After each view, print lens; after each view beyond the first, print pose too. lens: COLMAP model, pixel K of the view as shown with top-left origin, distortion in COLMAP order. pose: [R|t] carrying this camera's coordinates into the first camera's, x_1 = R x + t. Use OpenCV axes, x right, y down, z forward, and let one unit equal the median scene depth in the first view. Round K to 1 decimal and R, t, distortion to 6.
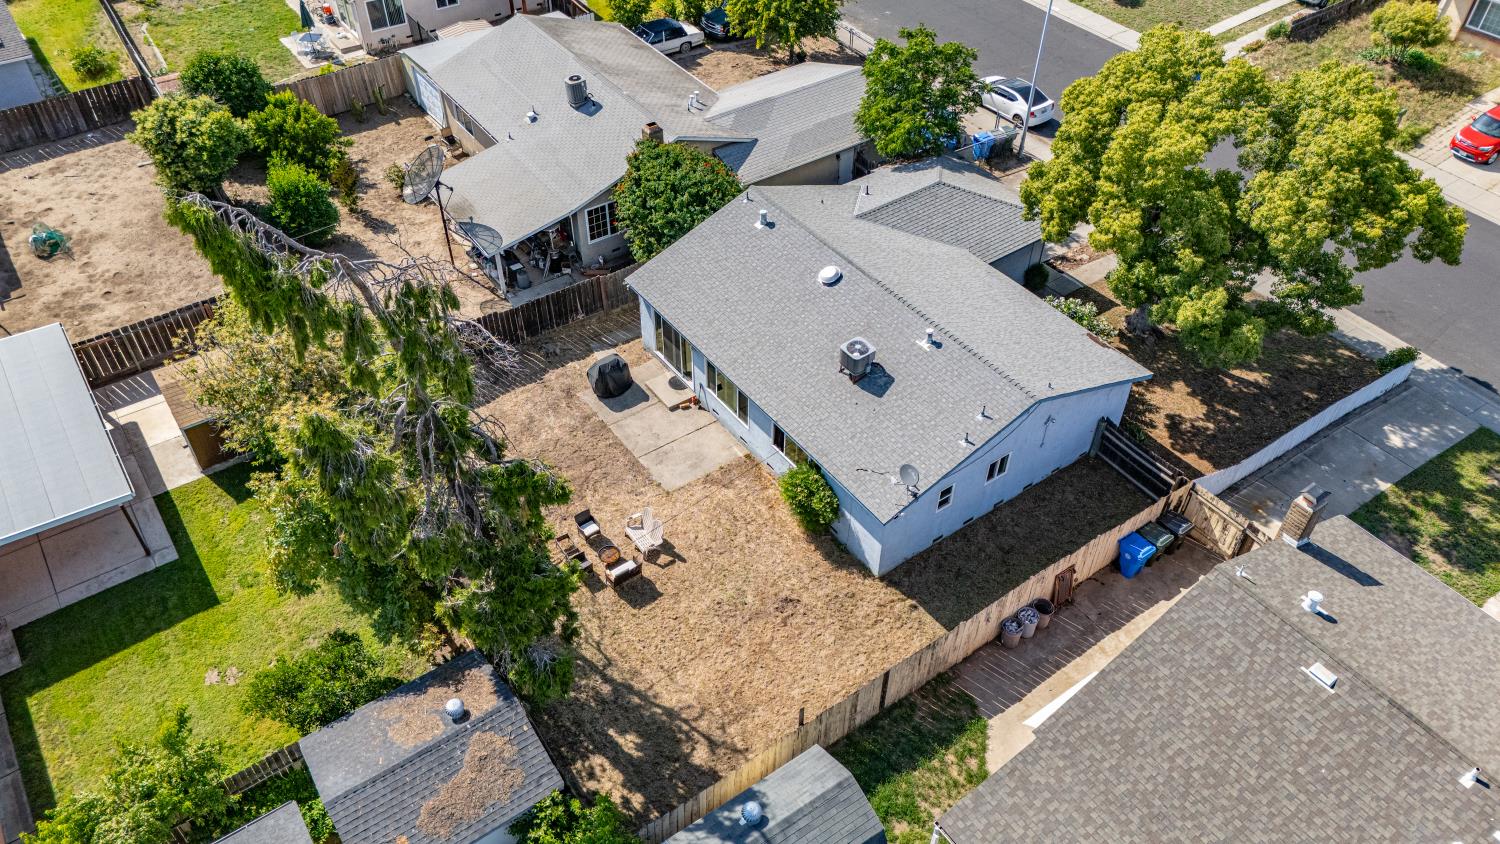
lens RADIAL K [[1098.5, 0, 758.2], [0, 1098.5, 431.6], [0, 0, 1]] dist [0.078539, -0.076393]
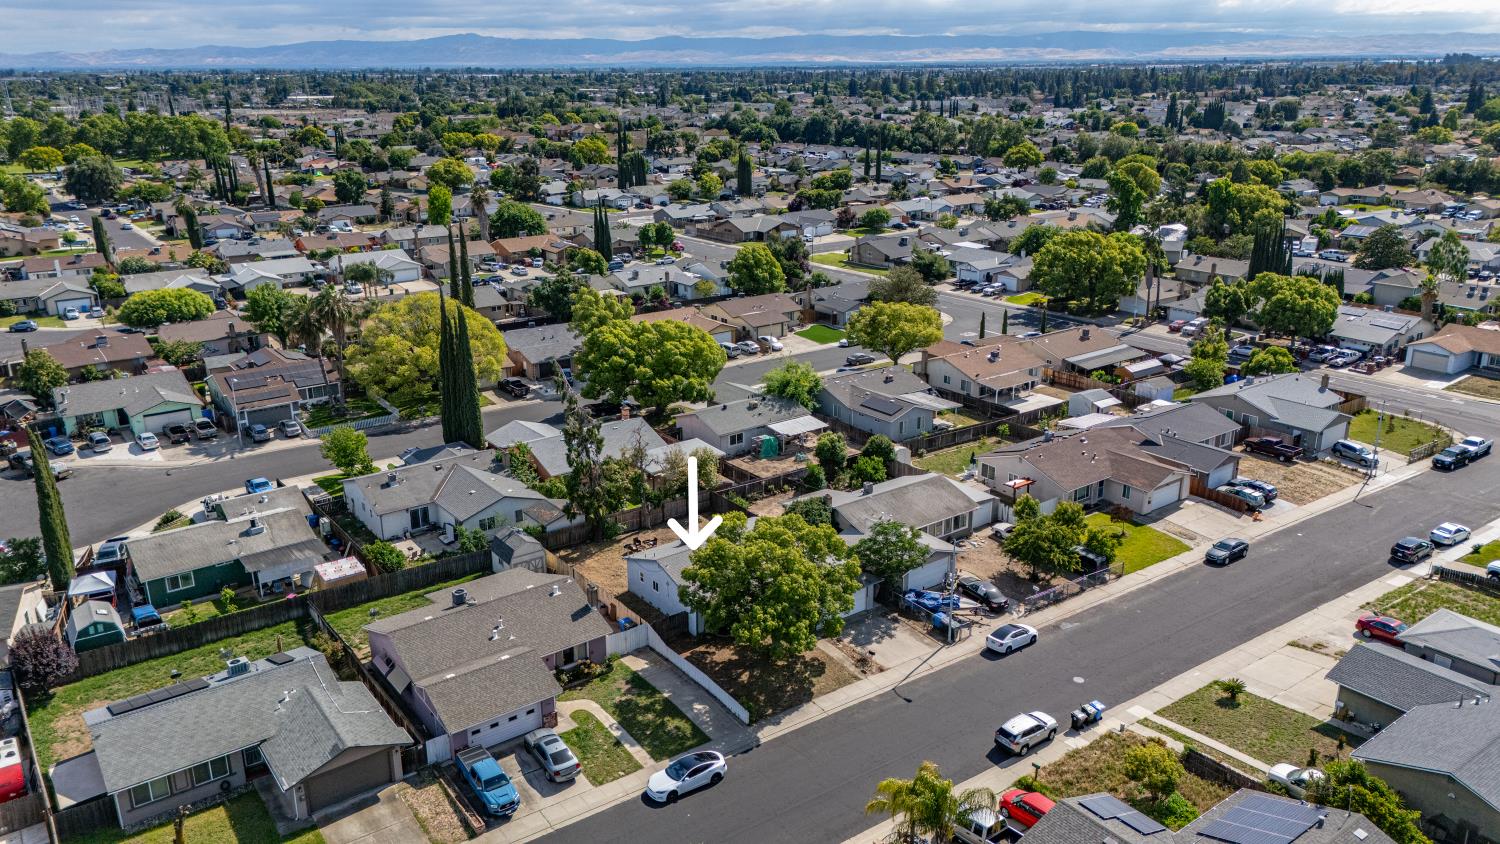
lens RADIAL K [[1098.5, 0, 747.8], [0, 1098.5, 424.3], [0, 0, 1]] dist [0.078539, -0.076393]
pose [[0.010479, 0.300401, -0.953755, 2.660052], [-0.686798, 0.695402, 0.211482, -0.959600], [0.726772, 0.652821, 0.213602, 0.318197]]
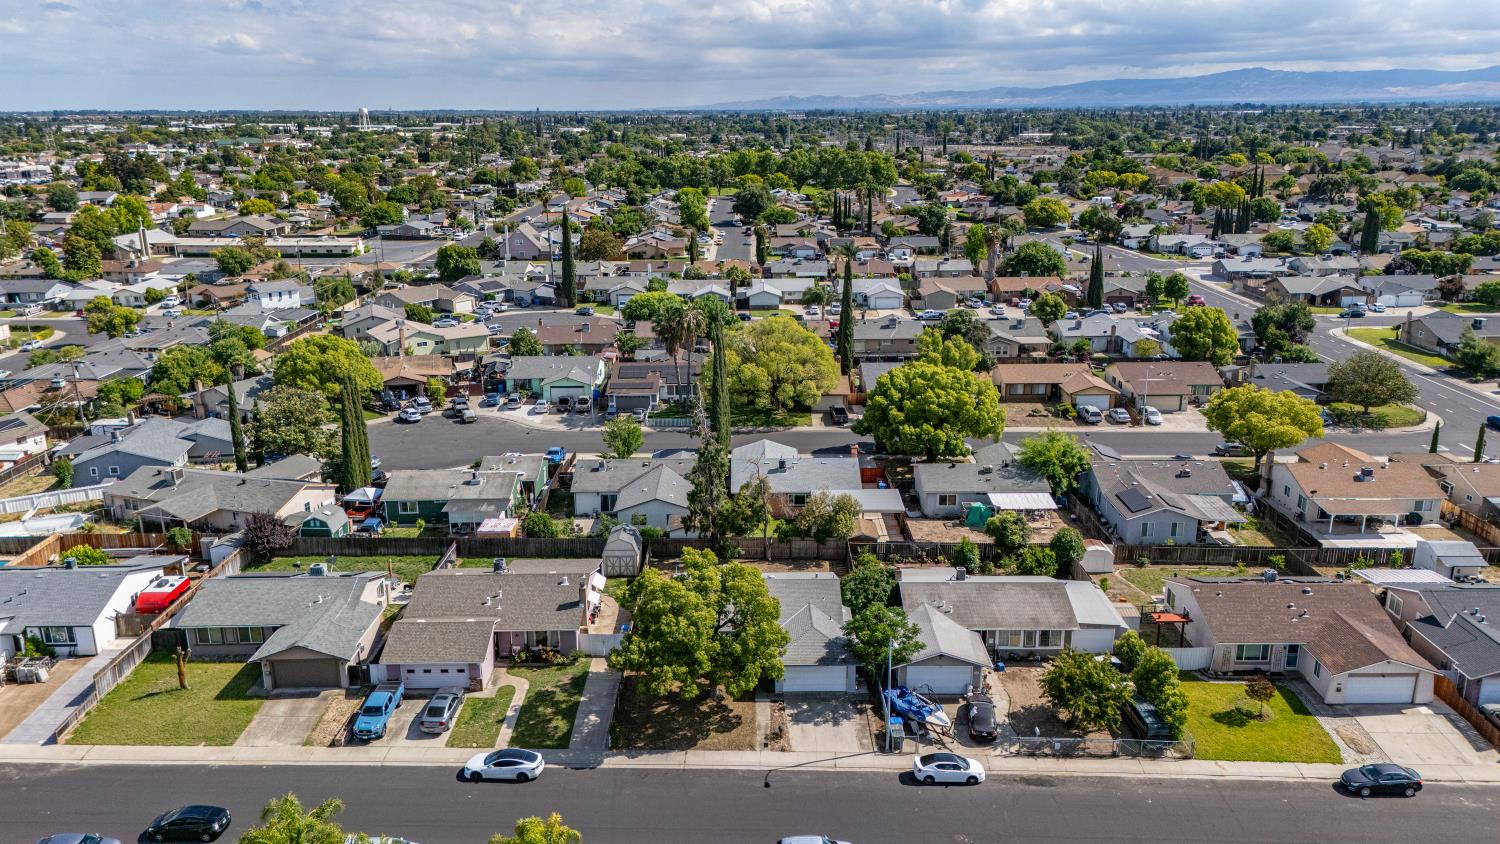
lens RADIAL K [[1098.5, 0, 750.4], [0, 1098.5, 425.2], [0, 0, 1]] dist [0.078539, -0.076393]
pose [[-0.592135, 0.217617, -0.775899, 2.165904], [-0.556737, 0.585633, 0.589133, -1.988517], [0.582597, 0.780818, -0.225618, 1.374932]]
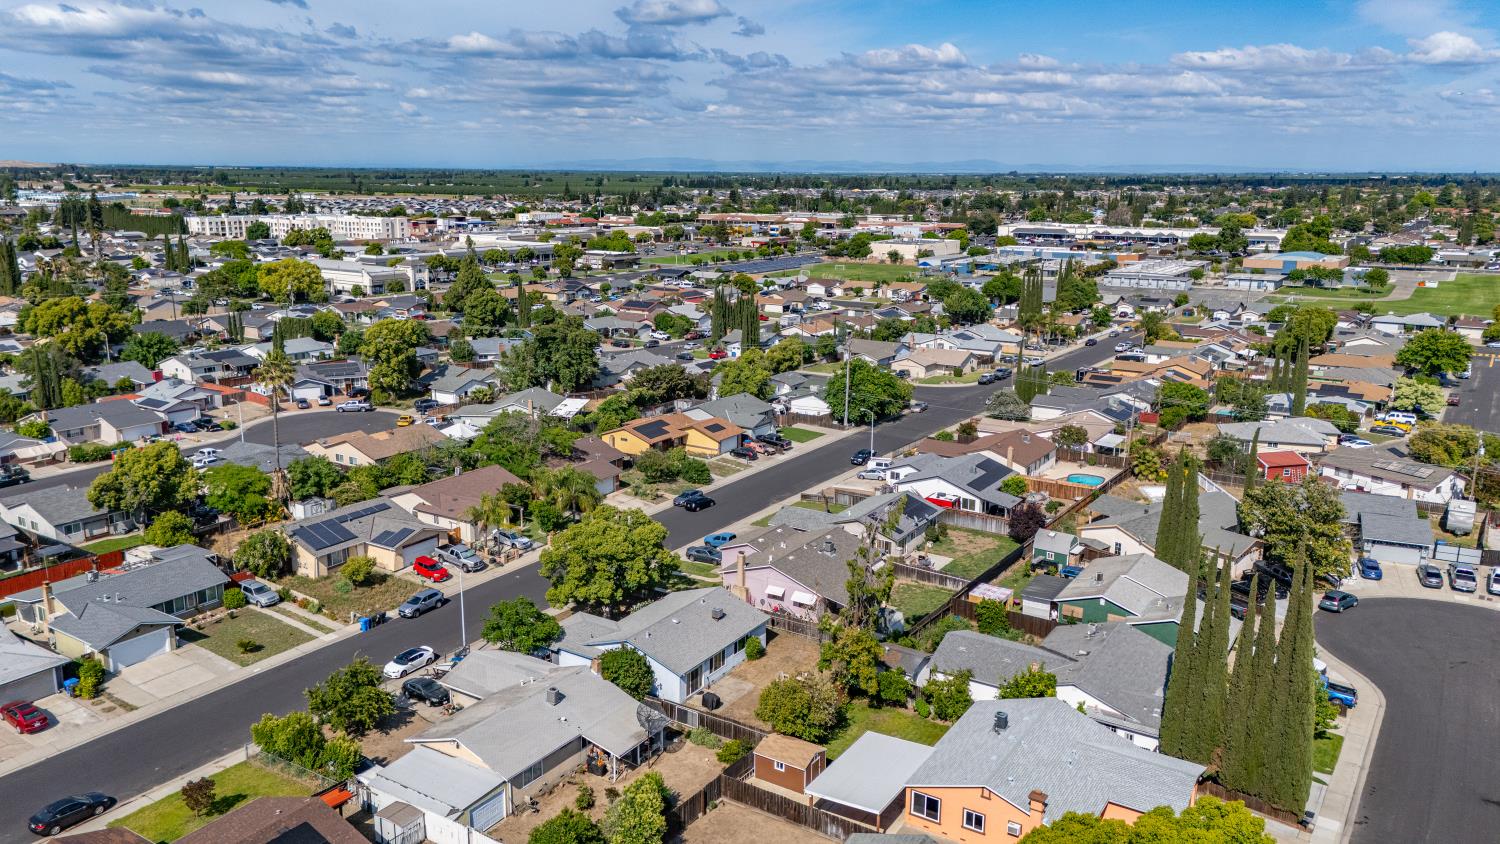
lens RADIAL K [[1098.5, 0, 750.1], [0, 1098.5, 424.5], [0, 0, 1]] dist [0.078539, -0.076393]
pose [[-0.368596, -0.223994, 0.902200, -2.476964], [0.634755, 0.648400, 0.420312, -1.570087], [-0.679134, 0.727601, -0.096816, 0.859488]]
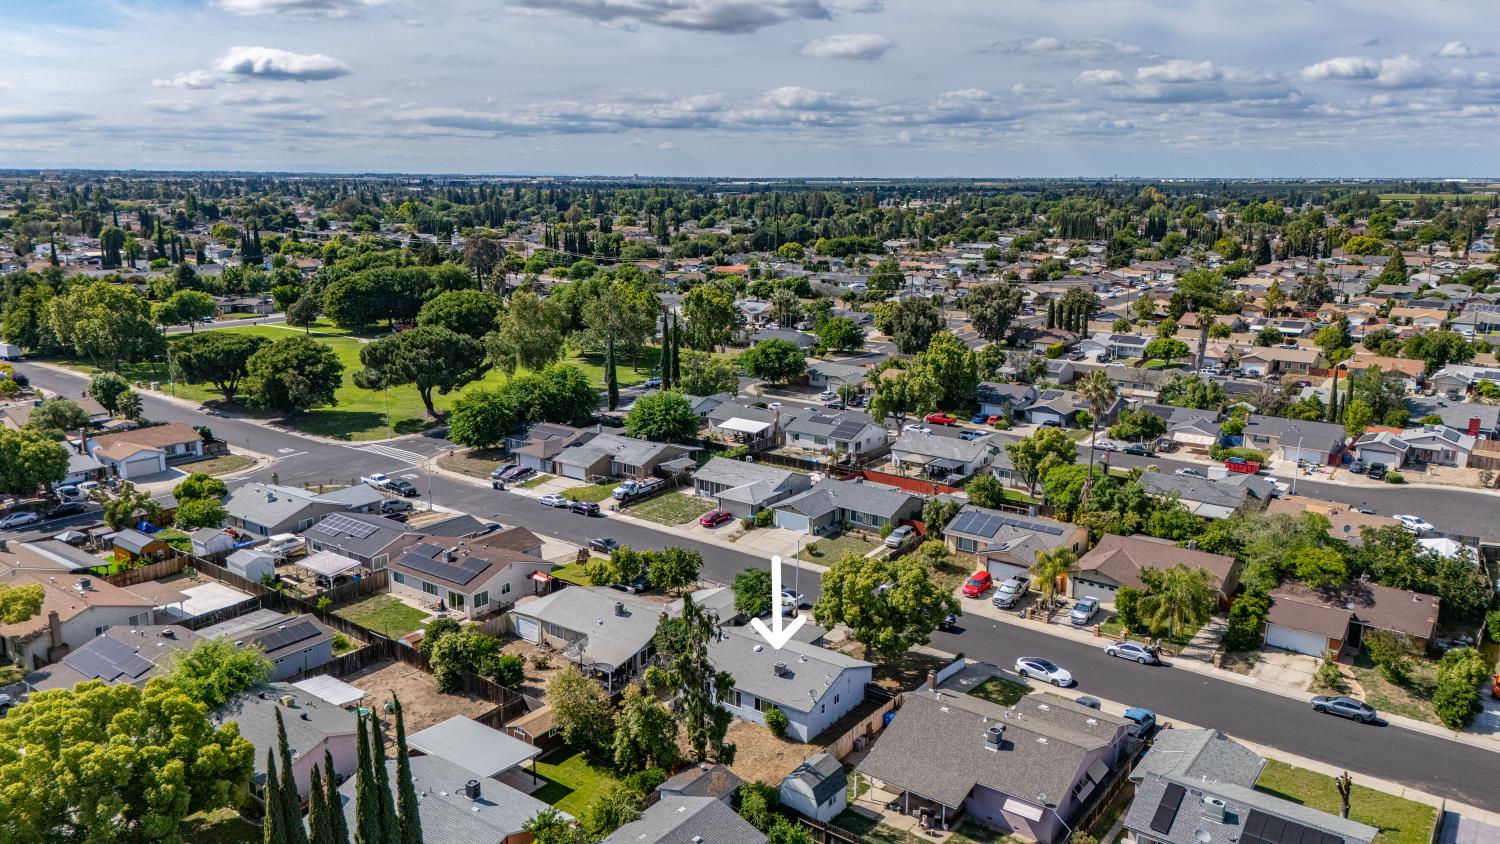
lens RADIAL K [[1098.5, 0, 755.6], [0, 1098.5, 423.4], [0, 0, 1]] dist [0.078539, -0.076393]
pose [[0.950542, -0.074452, 0.301541, -0.765733], [0.218606, 0.850028, -0.479233, 0.733174], [-0.220638, 0.521450, 0.824263, -1.618048]]
